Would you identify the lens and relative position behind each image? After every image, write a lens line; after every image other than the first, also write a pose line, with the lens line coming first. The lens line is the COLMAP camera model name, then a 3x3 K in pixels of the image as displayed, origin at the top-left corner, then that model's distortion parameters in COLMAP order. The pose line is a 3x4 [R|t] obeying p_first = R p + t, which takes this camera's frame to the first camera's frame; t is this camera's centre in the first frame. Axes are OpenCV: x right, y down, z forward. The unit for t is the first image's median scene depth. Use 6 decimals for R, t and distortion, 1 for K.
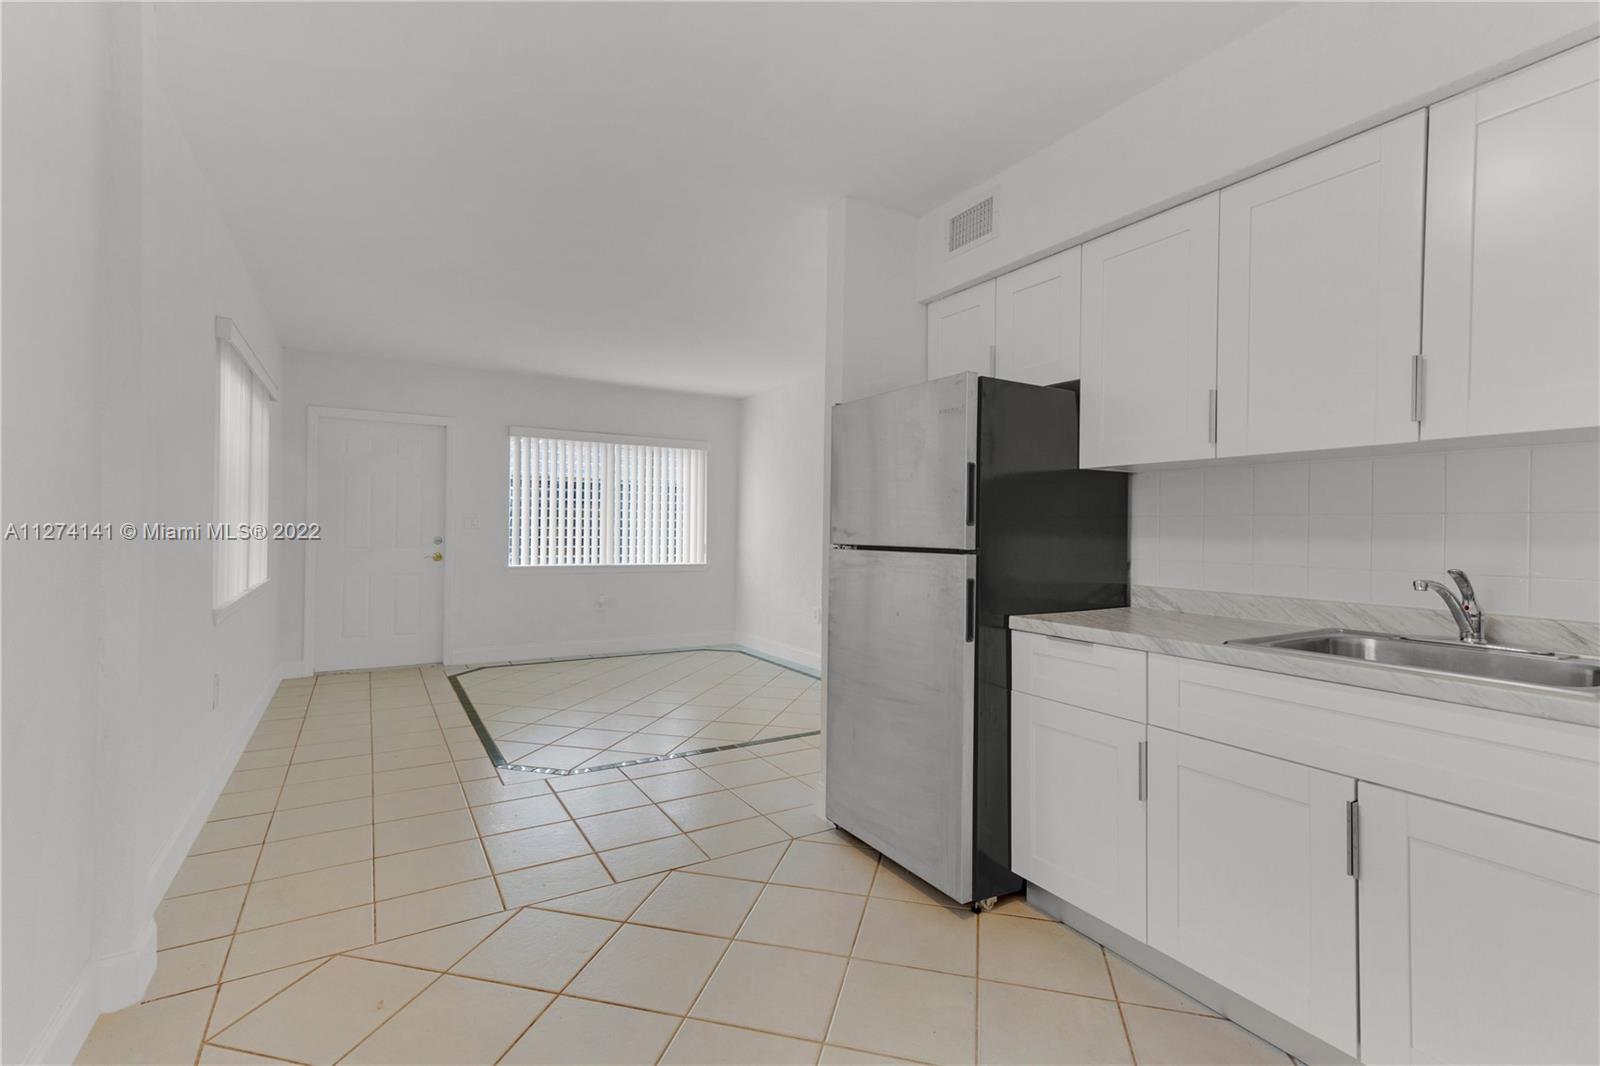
lens RADIAL K [[717.5, 0, 797.1], [0, 717.5, 527.8], [0, 0, 1]] dist [0.020853, -0.001158]
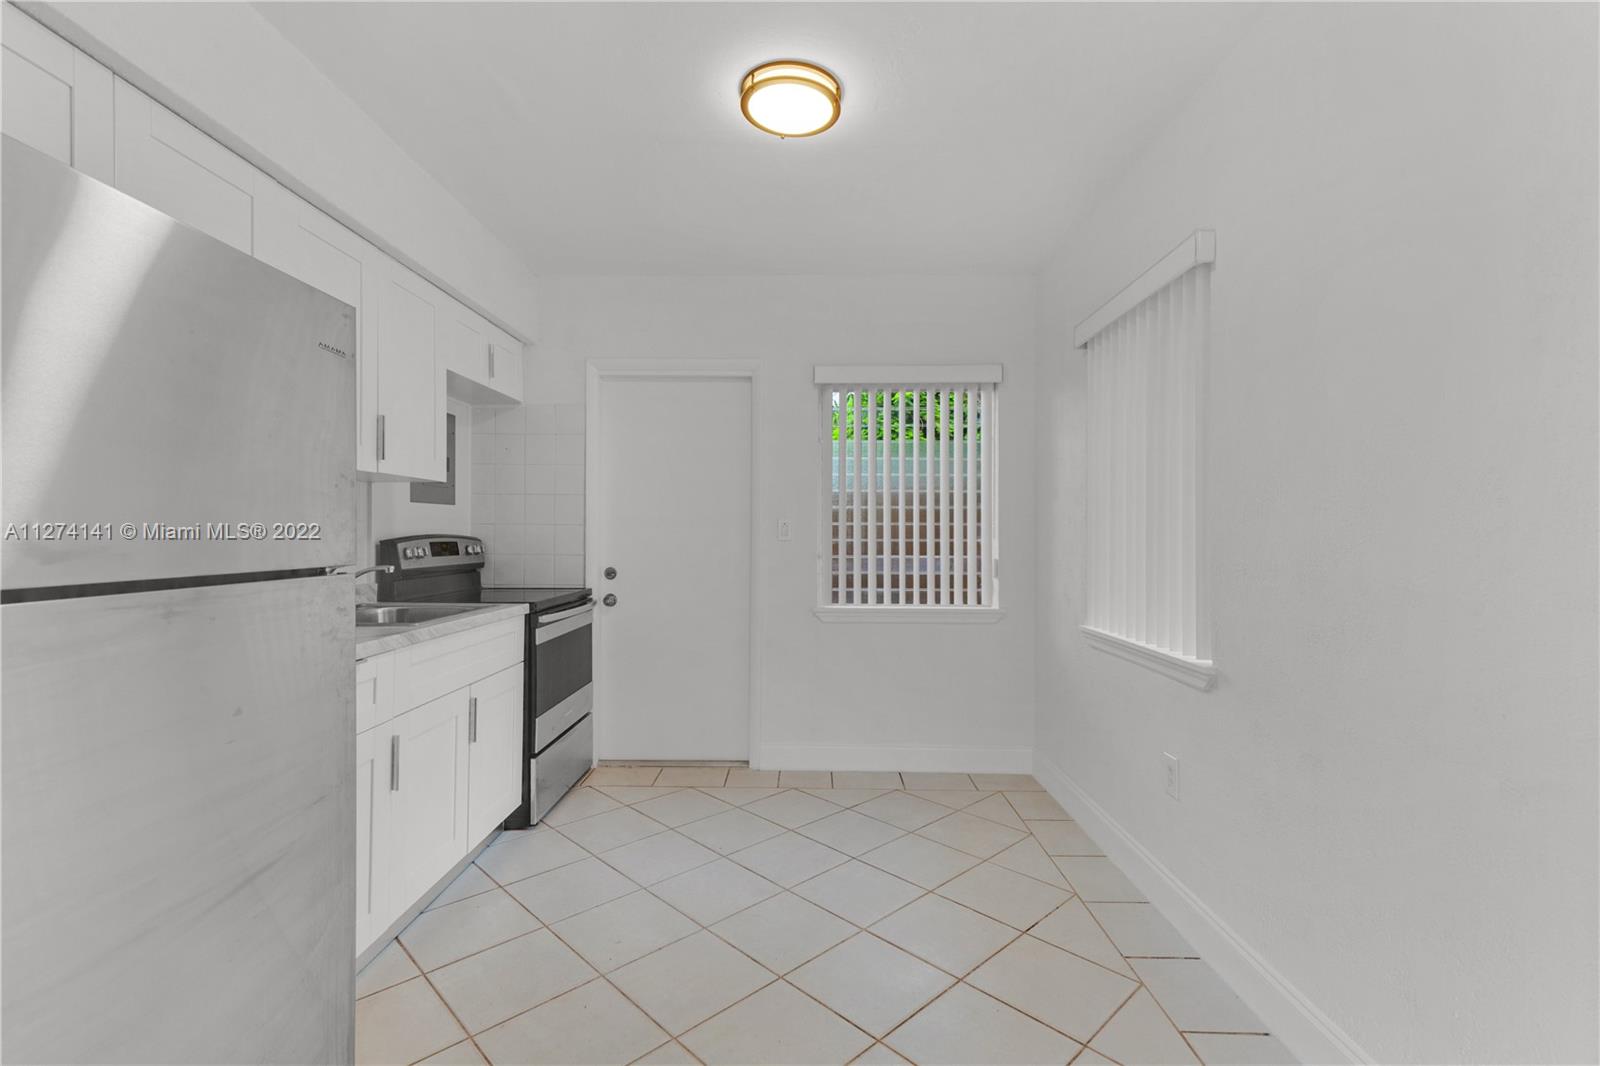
lens RADIAL K [[717.5, 0, 806.3], [0, 717.5, 532.2], [0, 0, 1]] dist [0.020853, -0.001158]
pose [[-0.854541, -0.012107, 0.519242, -0.275426], [-0.013638, 0.999907, 0.000870, -0.004675], [-0.519204, -0.006338, -0.854627, 0.757402]]
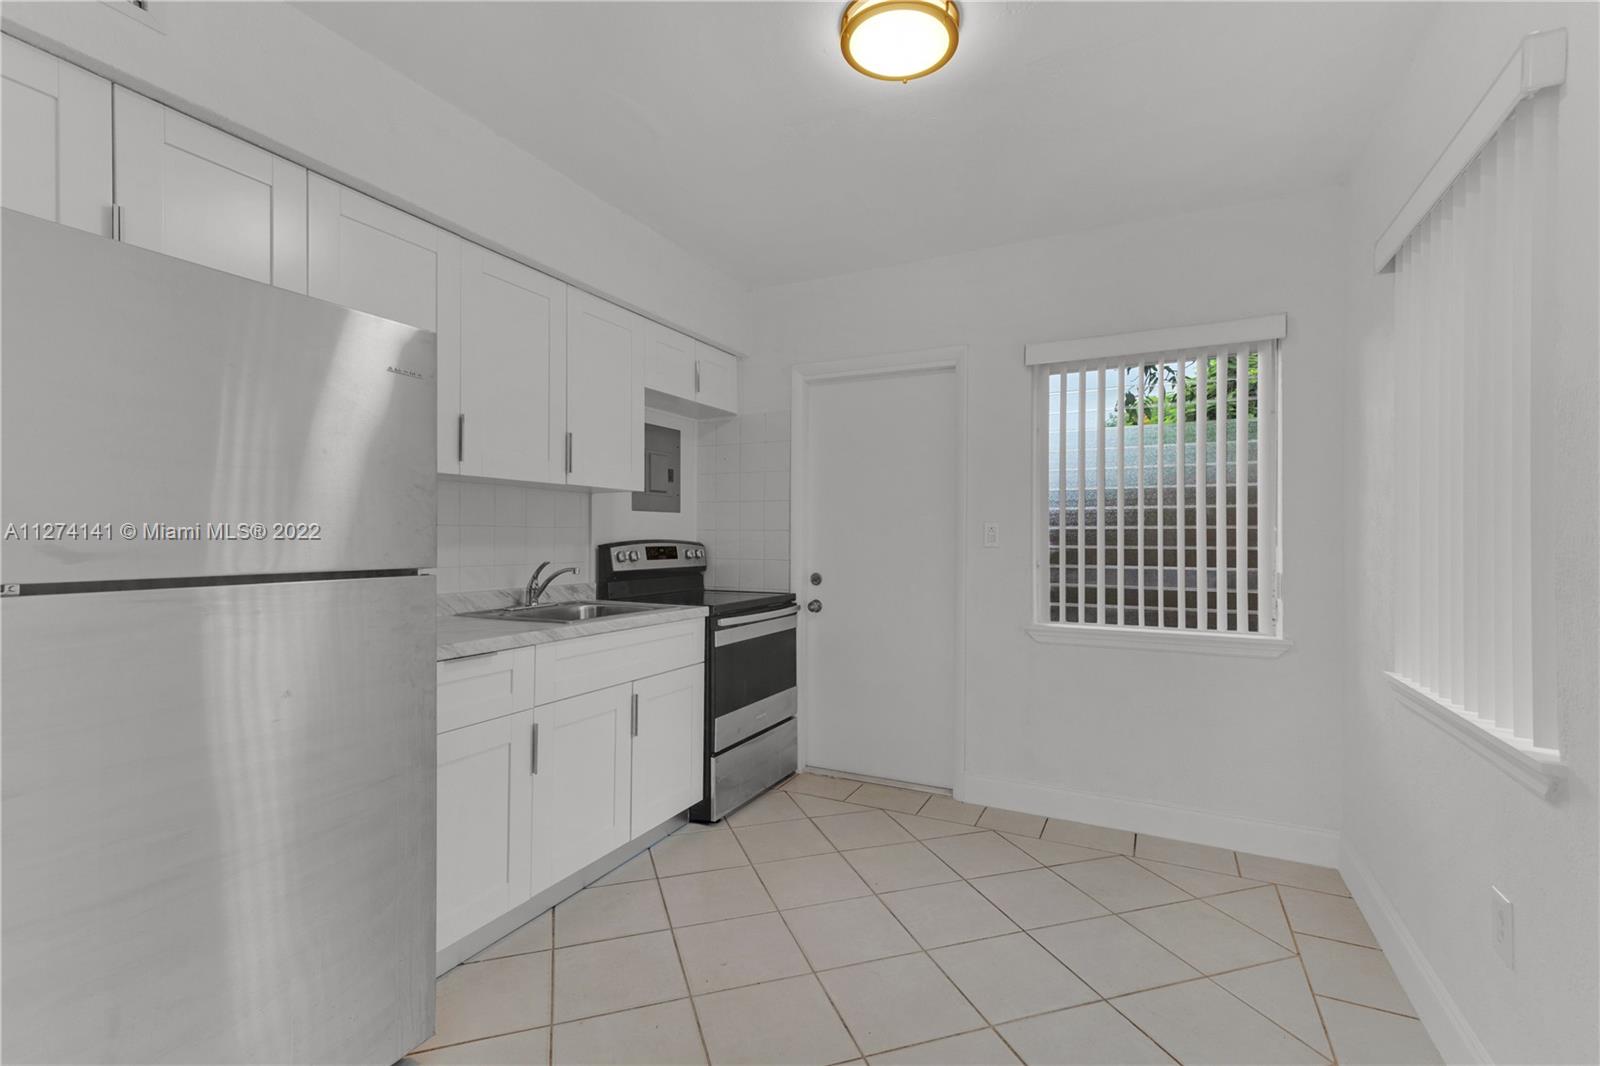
lens RADIAL K [[717.5, 0, 807.0], [0, 717.5, 536.0], [0, 0, 1]] dist [0.020853, -0.001158]
pose [[-0.546762, -0.009620, 0.837233, -0.342449], [-0.011340, 0.999927, 0.004084, -0.006077], [-0.837211, -0.007261, -0.546831, 0.602990]]
